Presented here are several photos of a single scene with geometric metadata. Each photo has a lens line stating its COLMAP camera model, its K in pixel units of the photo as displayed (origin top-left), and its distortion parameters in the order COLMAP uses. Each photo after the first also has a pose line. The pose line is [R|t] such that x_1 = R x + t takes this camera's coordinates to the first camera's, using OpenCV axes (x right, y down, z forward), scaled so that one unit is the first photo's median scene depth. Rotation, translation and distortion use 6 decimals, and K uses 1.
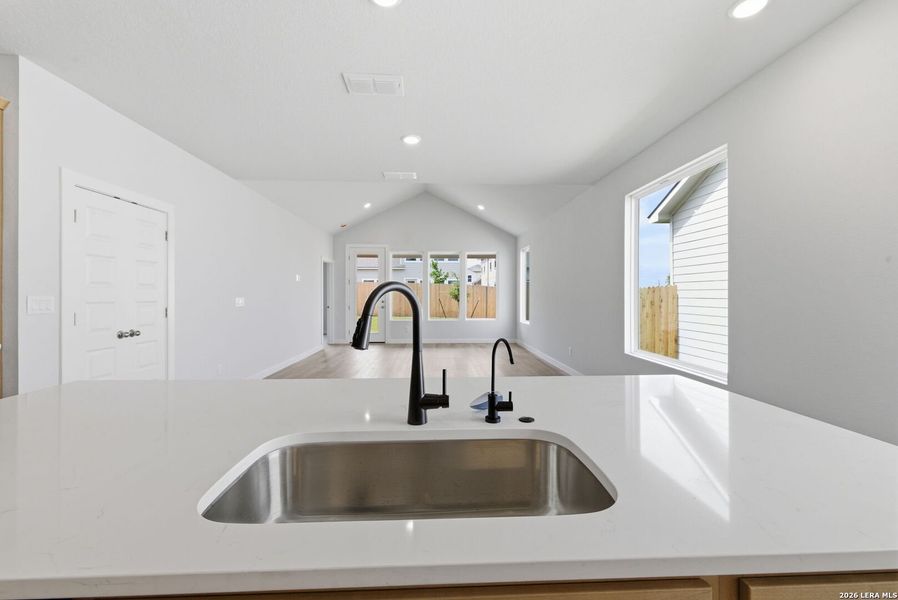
lens RADIAL K [[375.7, 0, 448.5], [0, 375.7, 295.7], [0, 0, 1]] dist [0.001617, -0.001391]
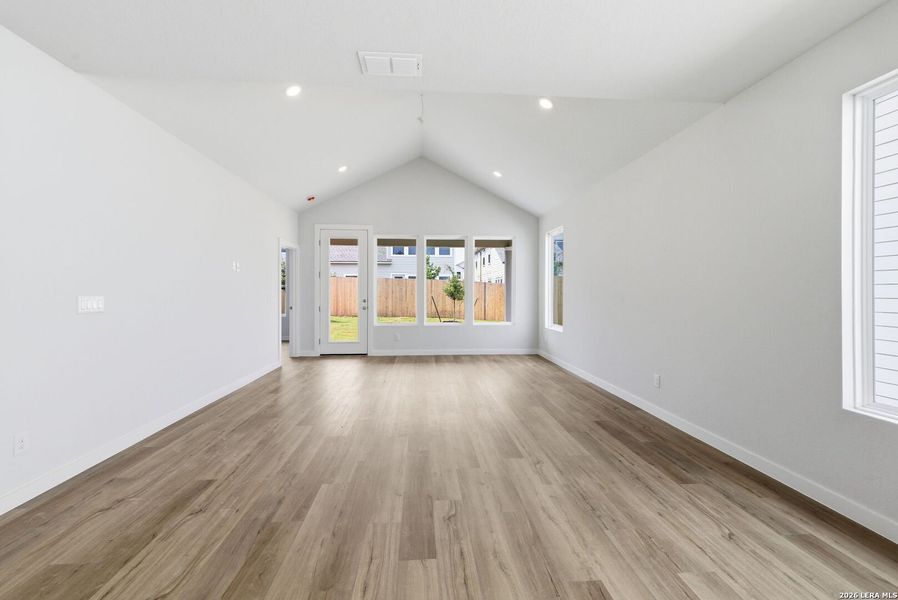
lens RADIAL K [[375.7, 0, 448.9], [0, 375.7, 292.6], [0, 0, 1]] dist [0.001617, -0.001391]
pose [[0.999221, 0.001134, 0.039452, -0.035090], [-0.001092, 0.999999, -0.001072, 0.000016], [-0.039453, 0.001028, 0.999221, 0.240659]]
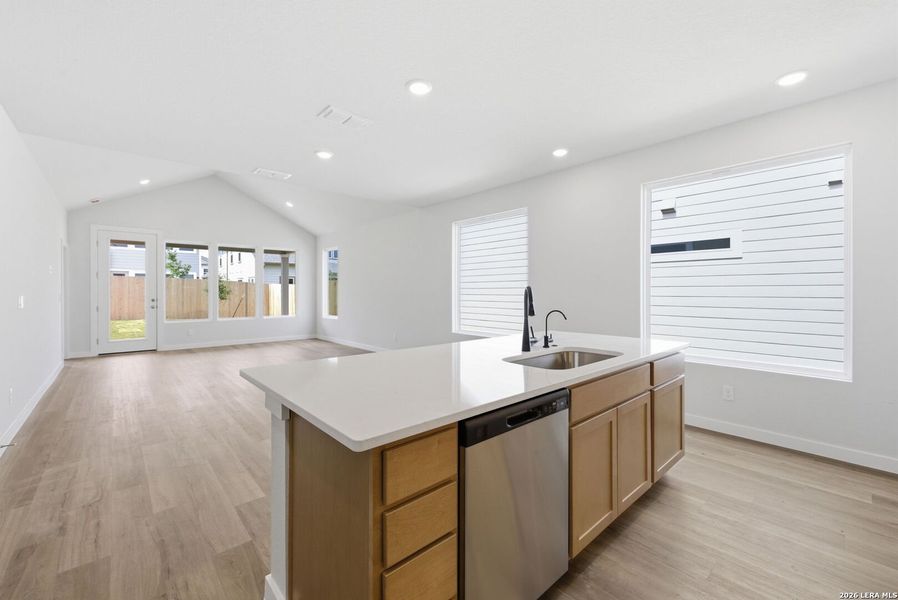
lens RADIAL K [[375.7, 0, 453.4], [0, 375.7, 296.2], [0, 0, 1]] dist [0.001617, -0.001391]
pose [[0.764079, -0.007306, 0.645081, -0.208972], [0.000950, 0.999948, 0.010200, -0.000284], [-0.645121, -0.007181, 0.764046, -0.044545]]
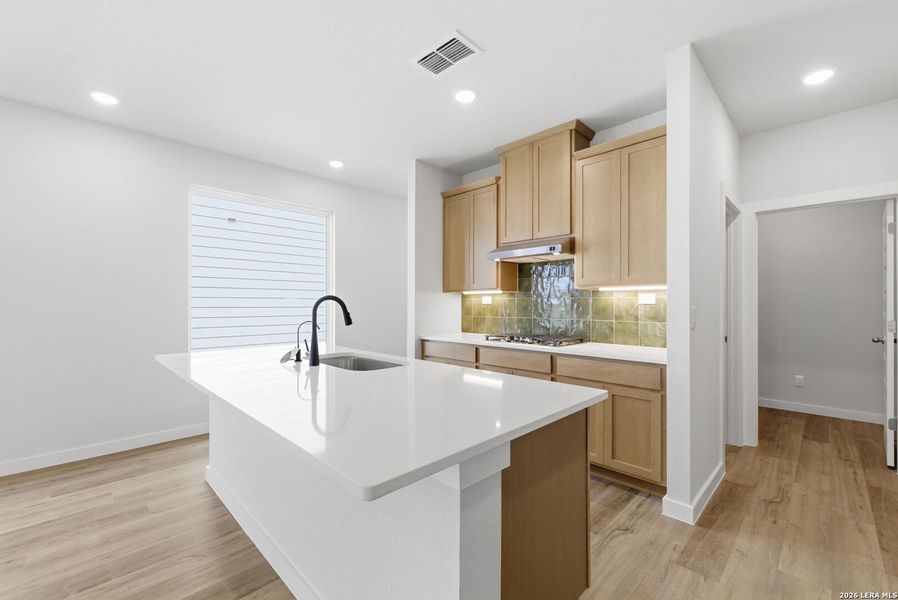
lens RADIAL K [[375.7, 0, 446.1], [0, 375.7, 294.7], [0, 0, 1]] dist [0.001617, -0.001391]
pose [[-0.668767, 0.014905, 0.743323, -0.242804], [-0.001021, 0.999780, -0.020966, 0.000271], [-0.743471, -0.014780, -0.668604, 0.213792]]
